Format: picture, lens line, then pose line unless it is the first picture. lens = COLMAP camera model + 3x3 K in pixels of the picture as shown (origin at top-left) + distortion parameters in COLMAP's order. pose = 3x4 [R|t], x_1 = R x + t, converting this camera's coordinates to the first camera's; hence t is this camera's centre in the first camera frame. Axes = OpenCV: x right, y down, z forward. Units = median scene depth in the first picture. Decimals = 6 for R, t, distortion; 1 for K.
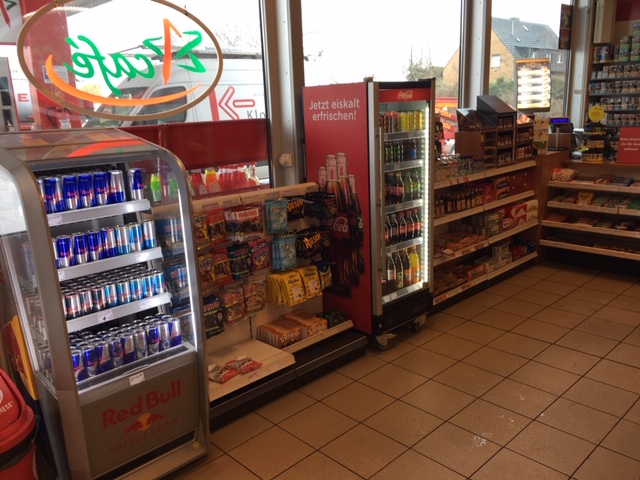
lens RADIAL K [[546.2, 0, 321.4], [0, 546.2, 241.1], [0, 0, 1]] dist [0.006859, -0.013387]
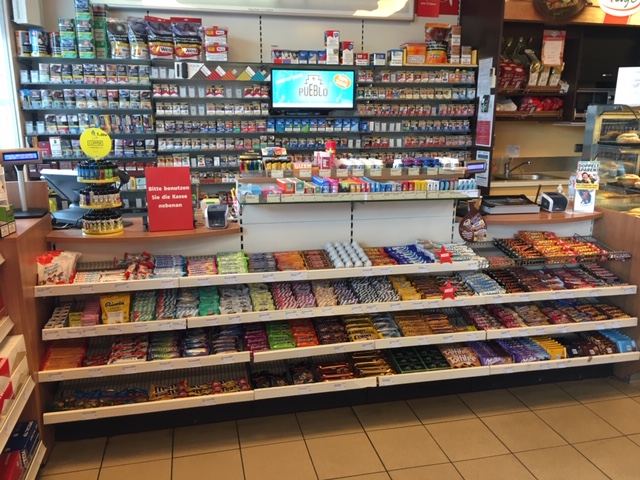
lens RADIAL K [[546.2, 0, 320.3], [0, 546.2, 239.0], [0, 0, 1]] dist [0.006859, -0.013387]
pose [[0.500752, -0.157787, 0.851088, 0.120376], [0.189057, 0.979443, 0.070348, -0.110080], [-0.844692, 0.125677, 0.520289, 0.441518]]
